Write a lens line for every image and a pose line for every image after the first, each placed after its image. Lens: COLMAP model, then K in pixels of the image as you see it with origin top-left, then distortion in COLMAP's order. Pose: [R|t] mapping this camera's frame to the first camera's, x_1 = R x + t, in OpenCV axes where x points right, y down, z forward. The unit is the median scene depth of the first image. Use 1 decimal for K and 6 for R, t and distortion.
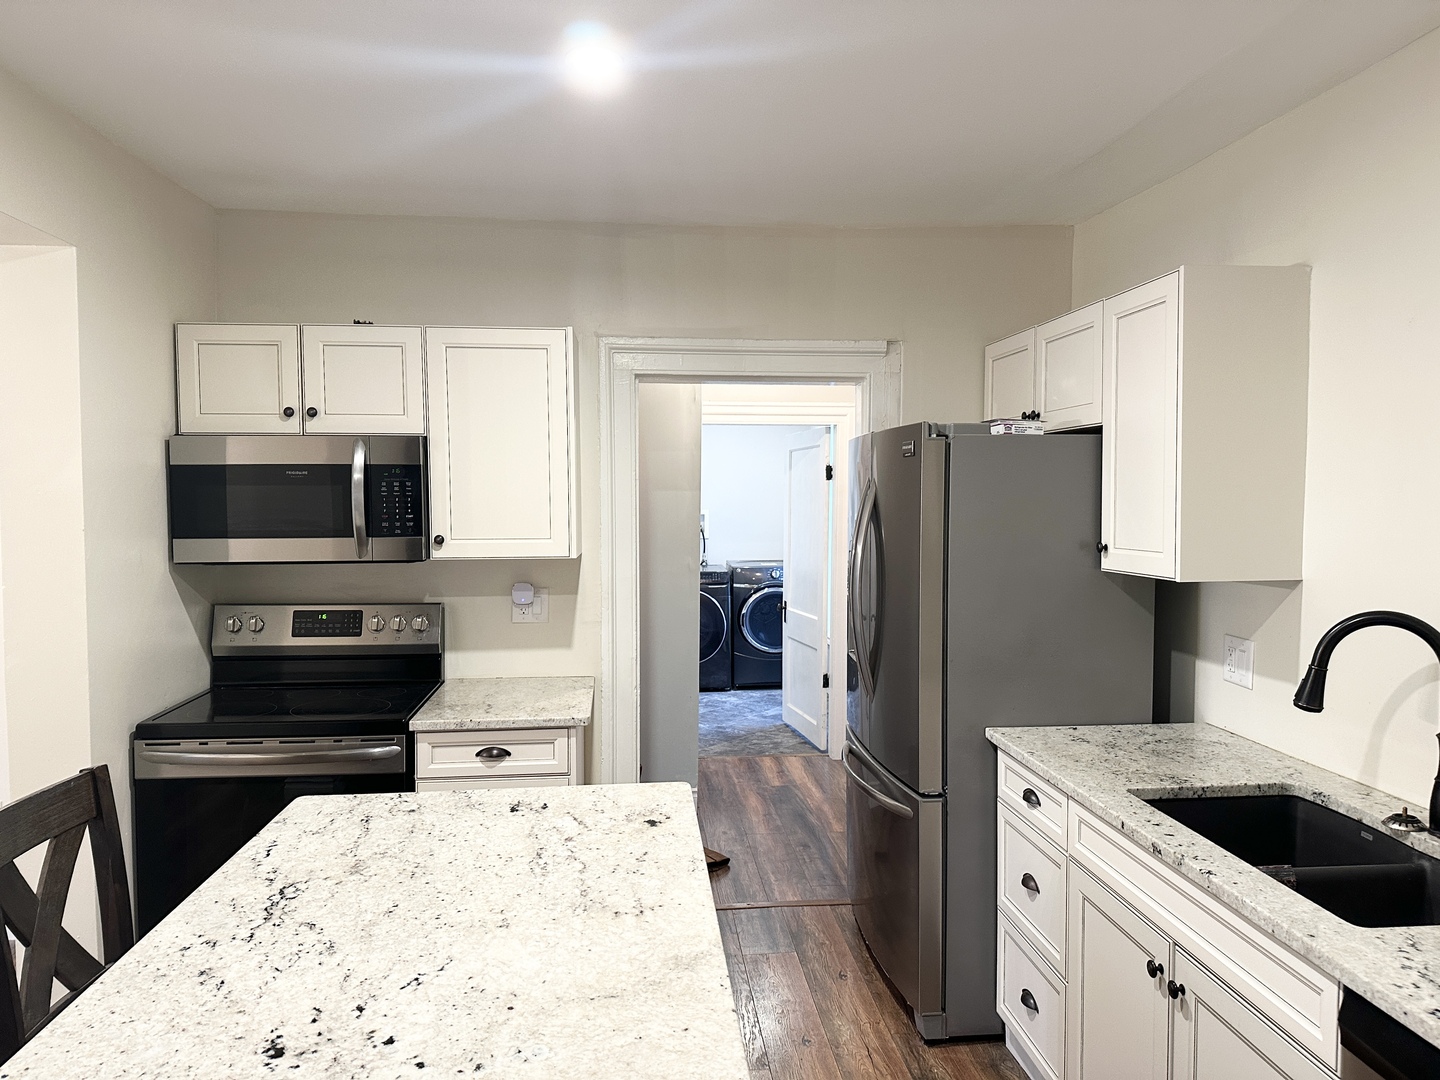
lens RADIAL K [[1005.0, 0, 720.0], [0, 1005.0, 540.0], [0, 0, 1]] dist [0.071674, -0.082217]
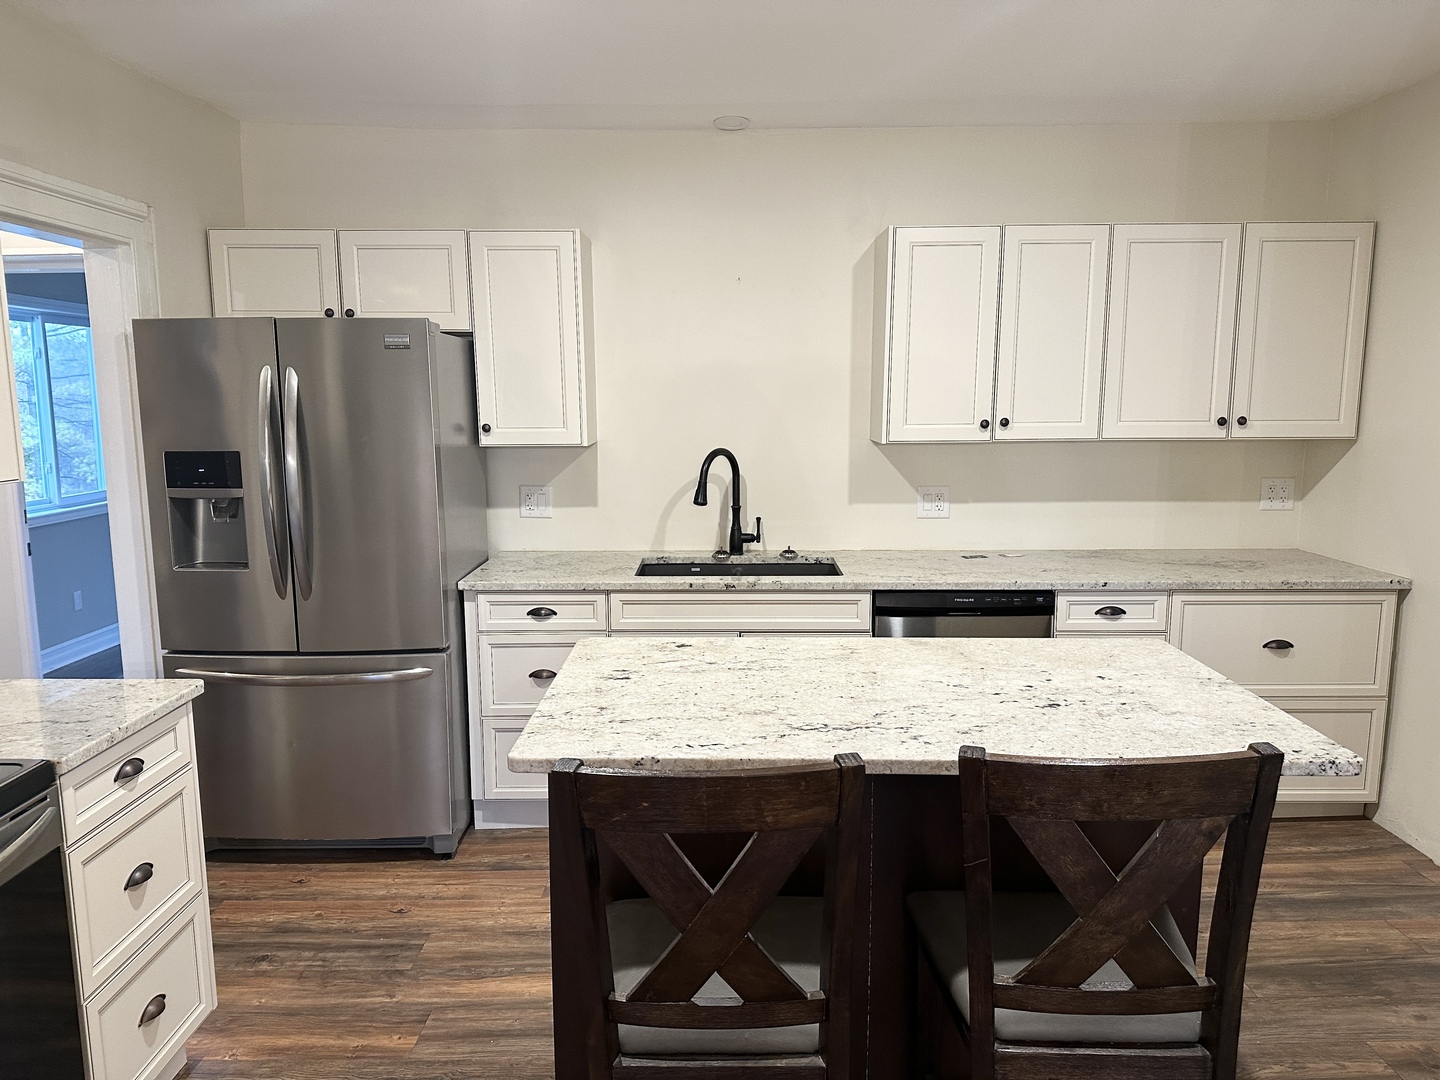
lens RADIAL K [[1005.0, 0, 720.0], [0, 1005.0, 540.0], [0, 0, 1]] dist [0.071674, -0.082217]
pose [[0.103555, -0.142939, 0.984299, -1.391973], [0.057401, 0.988829, 0.137557, -0.016773], [-0.992966, 0.042255, 0.110603, 0.899108]]
